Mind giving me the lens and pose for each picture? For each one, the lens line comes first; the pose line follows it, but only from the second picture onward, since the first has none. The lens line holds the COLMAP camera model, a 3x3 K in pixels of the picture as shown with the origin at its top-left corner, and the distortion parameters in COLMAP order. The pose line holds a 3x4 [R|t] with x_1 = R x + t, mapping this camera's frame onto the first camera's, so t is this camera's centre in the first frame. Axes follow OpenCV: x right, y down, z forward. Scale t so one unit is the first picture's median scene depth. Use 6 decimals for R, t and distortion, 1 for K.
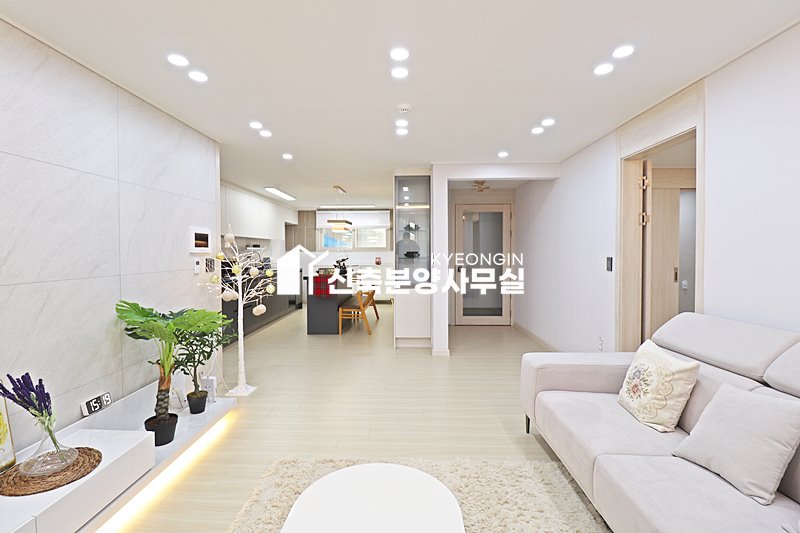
lens RADIAL K [[369.4, 0, 403.5], [0, 369.4, 262.8], [0, 0, 1]] dist [-0.006939, -0.009171]
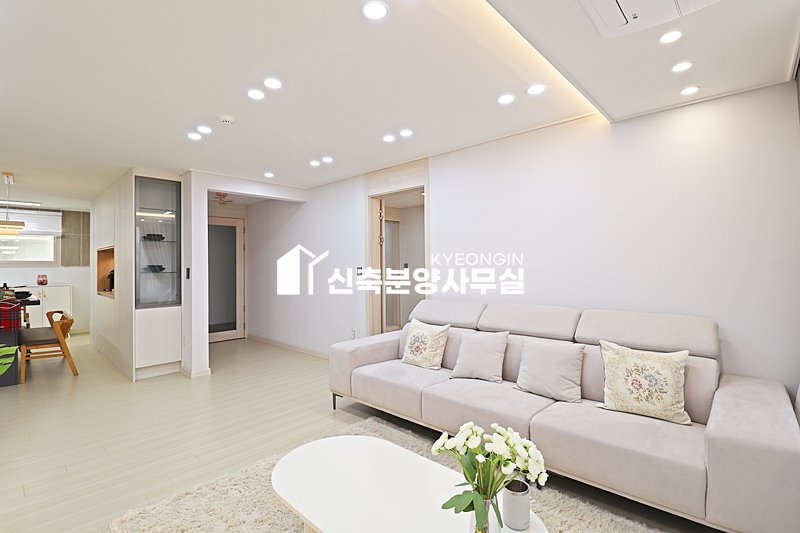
lens RADIAL K [[369.4, 0, 396.9], [0, 369.4, 264.0], [0, 0, 1]] dist [-0.006939, -0.009171]
pose [[0.670495, -0.001734, 0.741912, -0.369042], [0.031510, 0.999162, -0.026141, 0.012399], [-0.741245, 0.040905, 0.669988, -0.001480]]
